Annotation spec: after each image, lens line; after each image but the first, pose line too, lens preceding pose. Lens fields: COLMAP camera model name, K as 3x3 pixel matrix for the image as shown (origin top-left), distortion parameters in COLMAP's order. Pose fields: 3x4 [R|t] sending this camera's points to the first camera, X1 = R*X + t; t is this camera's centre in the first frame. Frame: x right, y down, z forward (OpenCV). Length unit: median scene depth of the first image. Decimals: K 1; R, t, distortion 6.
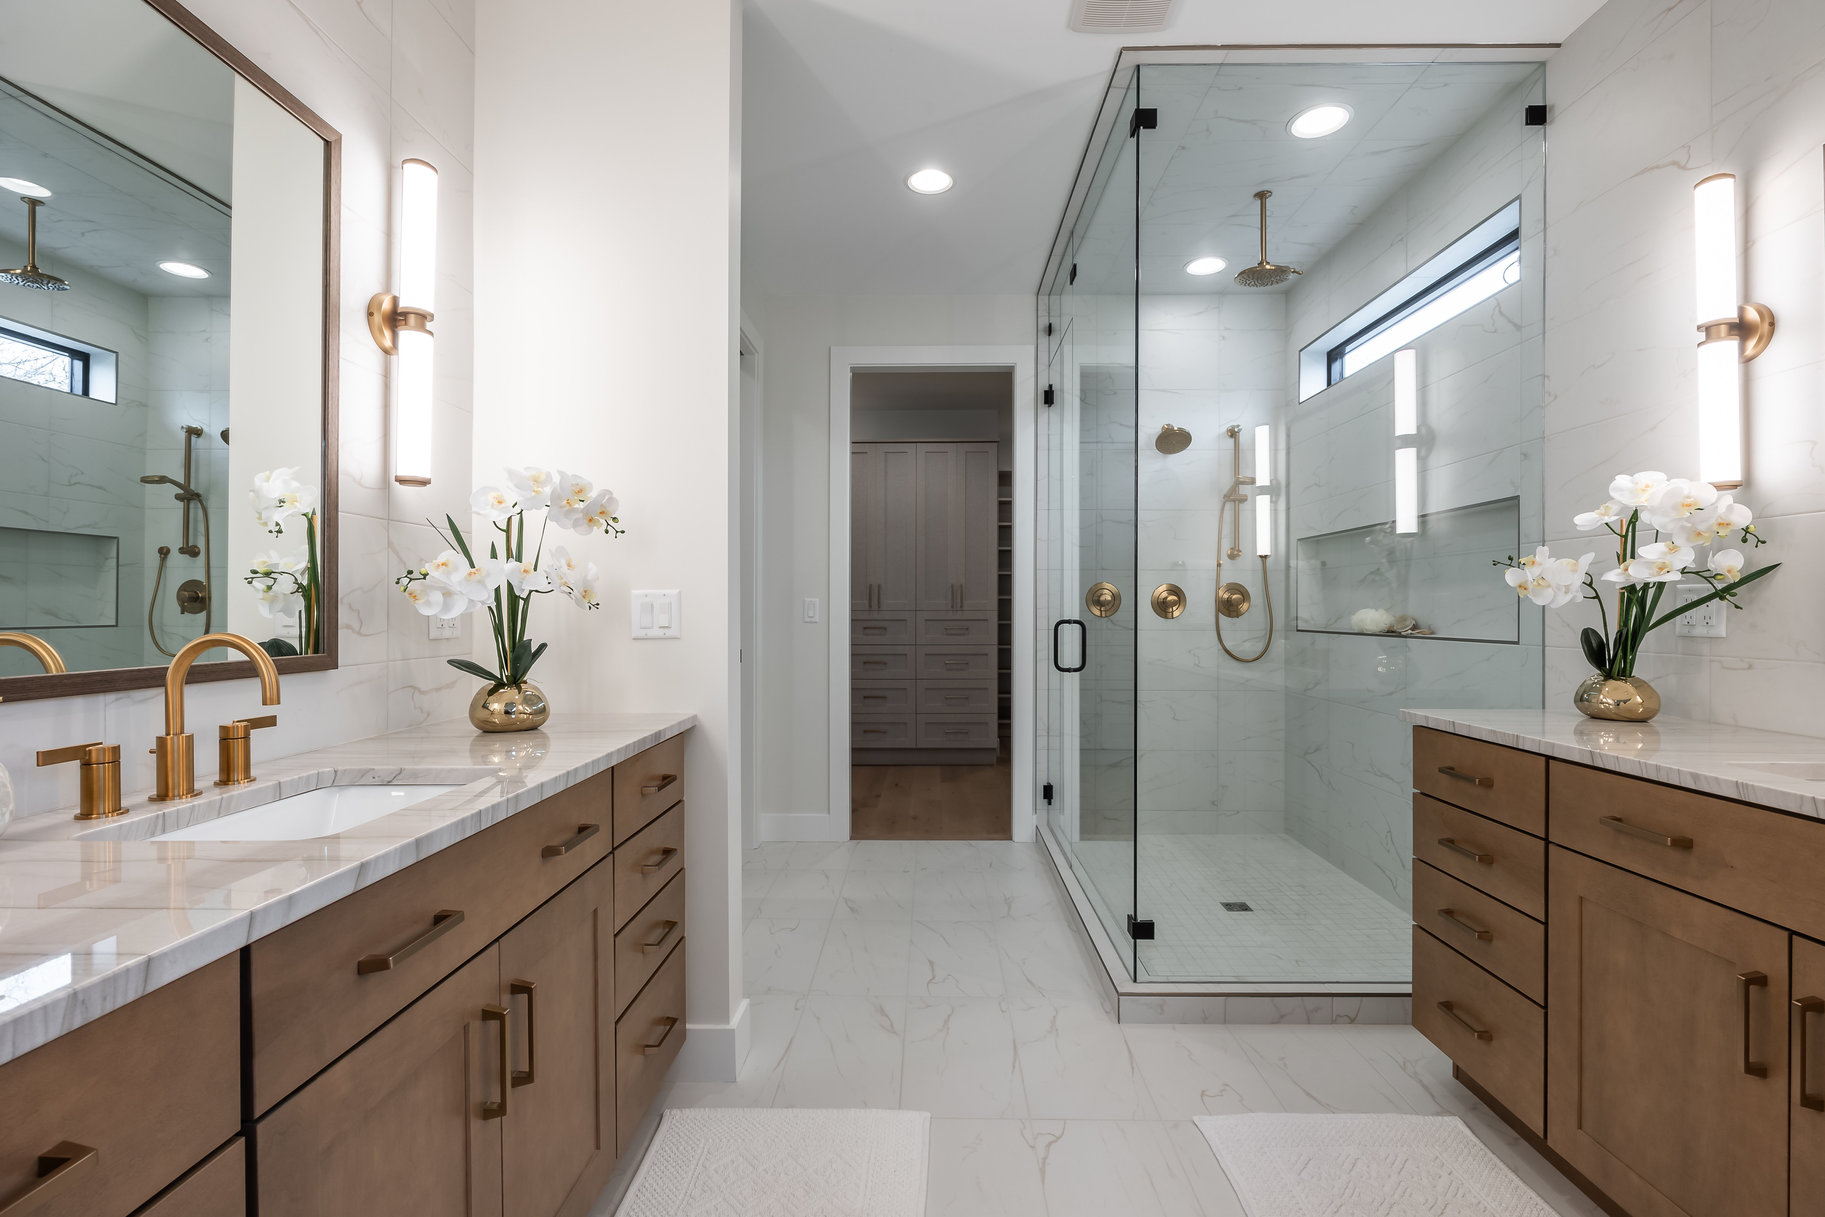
lens RADIAL K [[834.1, 0, 908.0], [0, 834.1, 609.4], [0, 0, 1]] dist [-0.005551, -0.000220]
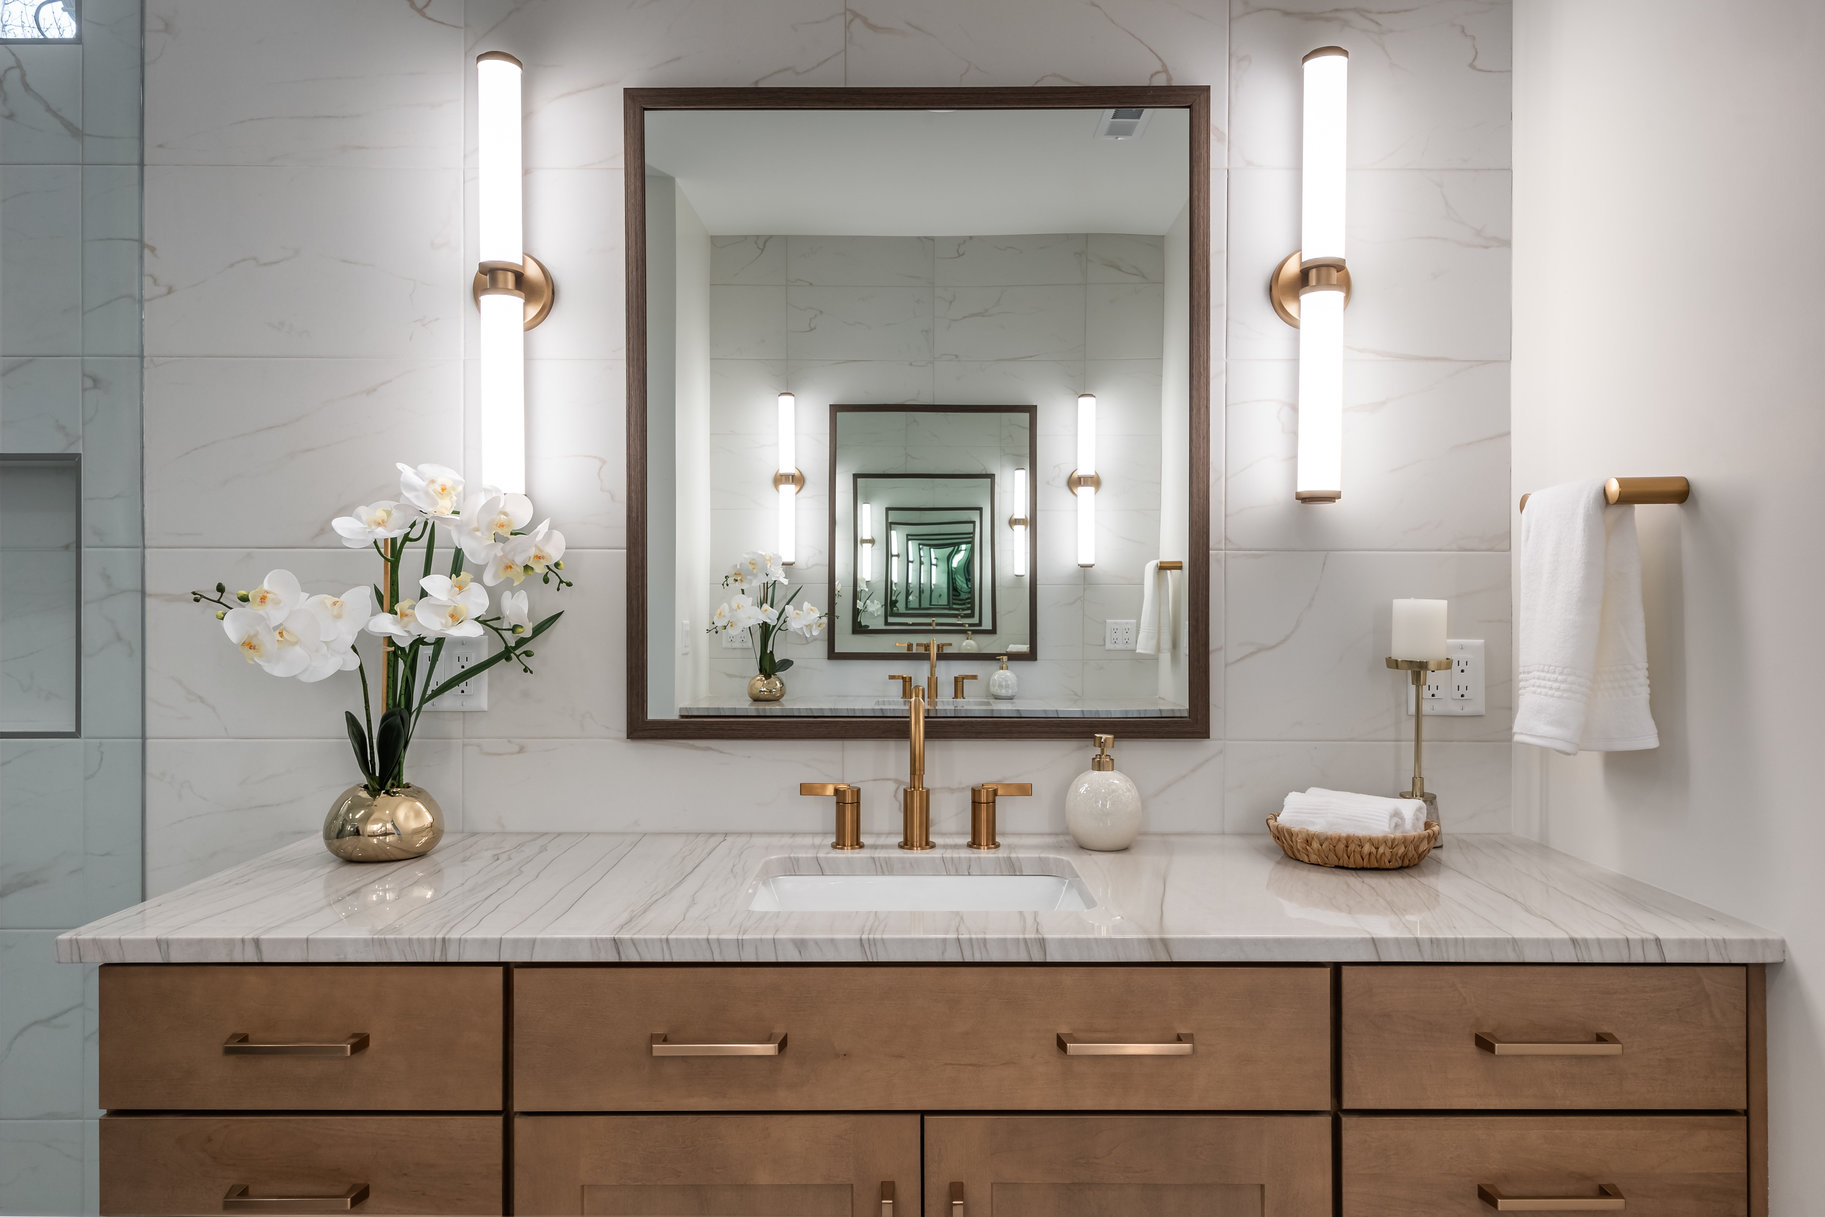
lens RADIAL K [[1191.7, 0, 909.2], [0, 1191.7, 595.4], [0, 0, 1]] dist [0.010946, -0.000700]
pose [[-0.028136, -0.003165, 0.999599, -0.029039], [-0.004554, 0.999985, 0.003038, -0.042832], [-0.999594, -0.004466, -0.028150, 0.407175]]
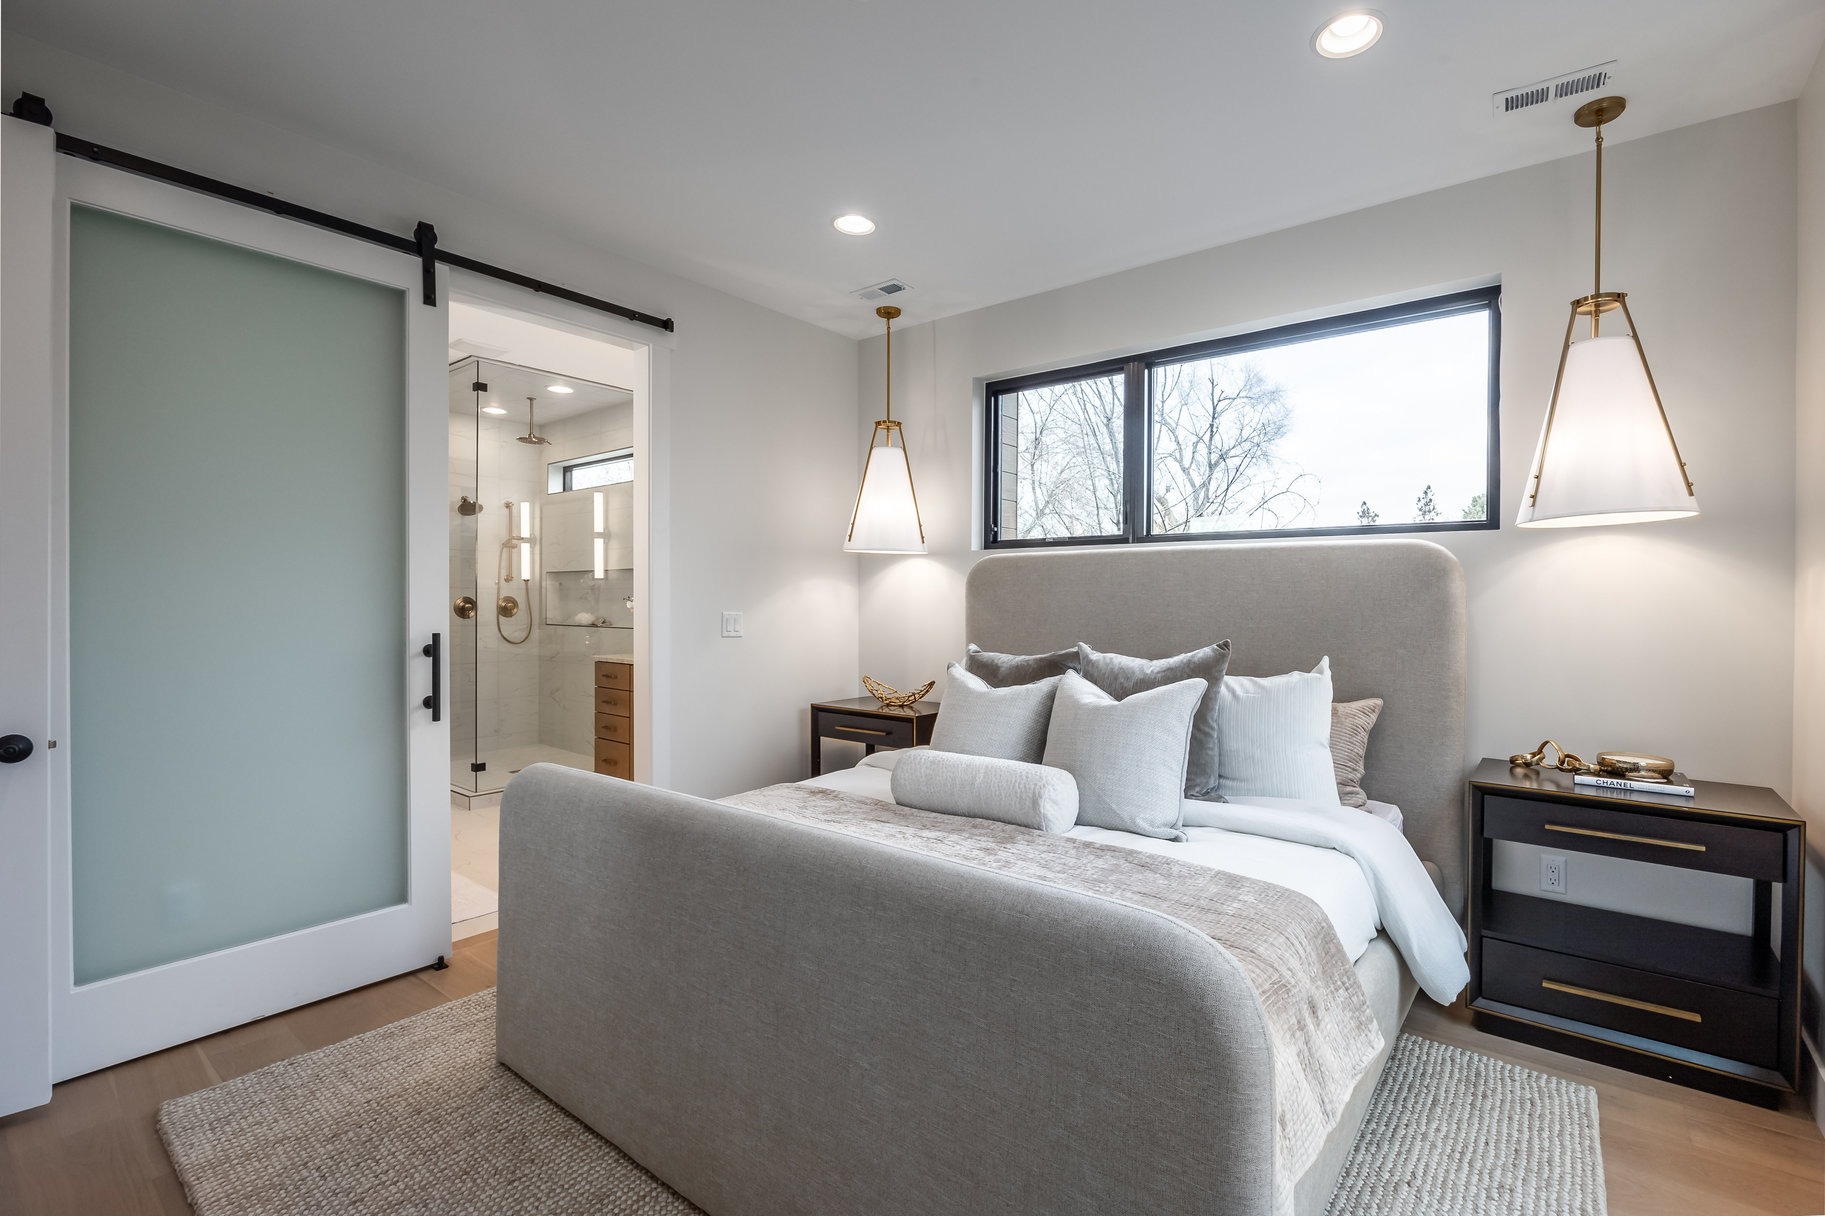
lens RADIAL K [[834.1, 0, 909.2], [0, 834.1, 600.3], [0, 0, 1]] dist [-0.005551, -0.000220]
pose [[0.652161, 0.001857, 0.758079, -0.511154], [-0.001604, 0.999998, -0.001070, -0.035209], [-0.758079, -0.000518, 0.652162, -1.014408]]
